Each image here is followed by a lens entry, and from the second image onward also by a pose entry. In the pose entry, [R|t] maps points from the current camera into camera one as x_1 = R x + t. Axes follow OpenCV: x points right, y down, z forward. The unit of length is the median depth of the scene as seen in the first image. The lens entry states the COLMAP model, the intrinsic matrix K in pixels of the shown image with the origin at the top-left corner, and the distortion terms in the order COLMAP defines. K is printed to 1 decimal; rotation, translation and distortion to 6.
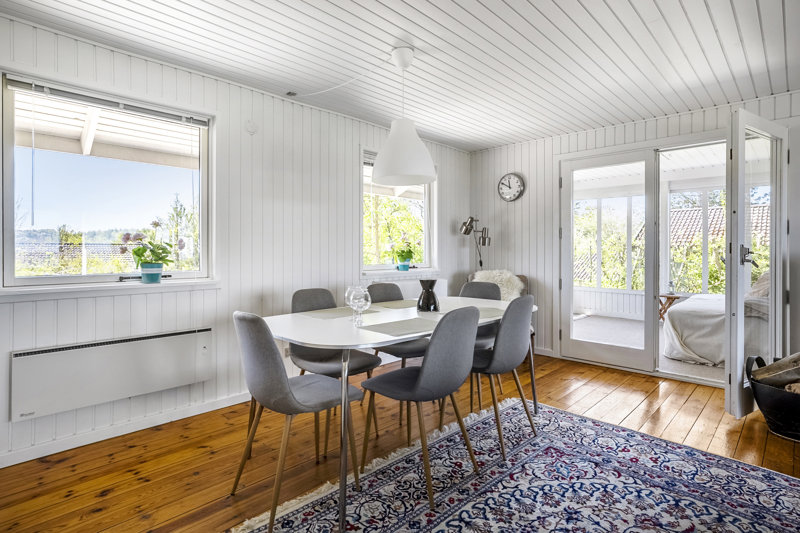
lens RADIAL K [[412.0, 0, 398.2], [0, 412.0, 246.2], [0, 0, 1]] dist [-0.014846, 0.011042]
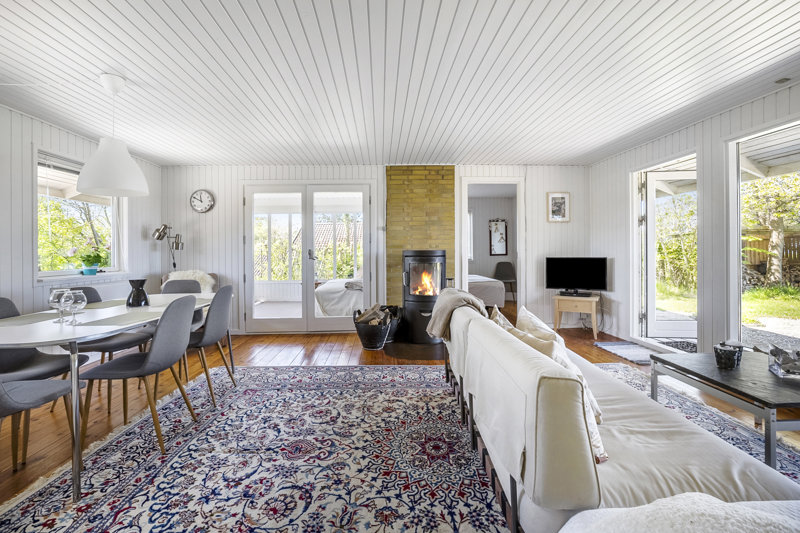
lens RADIAL K [[347.9, 0, 398.9], [0, 347.9, 248.3], [0, 0, 1]] dist [-0.000665, -0.000096]
pose [[0.678687, -0.004694, 0.734413, -0.148856], [0.007249, 0.999974, -0.000307, -0.001081], [-0.734392, 0.005533, 0.678703, -0.203430]]
